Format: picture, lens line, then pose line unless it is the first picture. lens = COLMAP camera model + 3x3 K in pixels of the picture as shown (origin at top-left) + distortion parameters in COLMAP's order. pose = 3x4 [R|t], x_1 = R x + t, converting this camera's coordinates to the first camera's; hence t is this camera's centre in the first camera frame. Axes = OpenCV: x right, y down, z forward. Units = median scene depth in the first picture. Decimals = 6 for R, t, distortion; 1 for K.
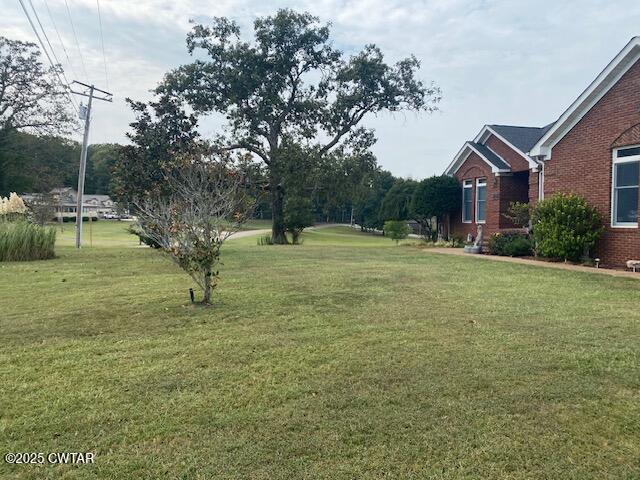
lens RADIAL K [[489.2, 0, 317.3], [0, 489.2, 242.9], [0, 0, 1]] dist [0.087645, -0.139161]
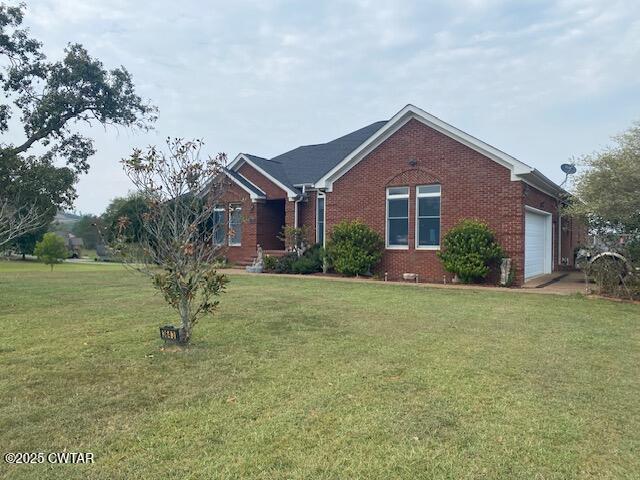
lens RADIAL K [[489.2, 0, 317.3], [0, 489.2, 242.9], [0, 0, 1]] dist [0.087645, -0.139161]
pose [[0.750872, 0.009066, 0.660385, -0.245304], [0.022882, 0.998948, -0.039731, 0.000049], [-0.660051, 0.044944, 0.749875, 0.107936]]
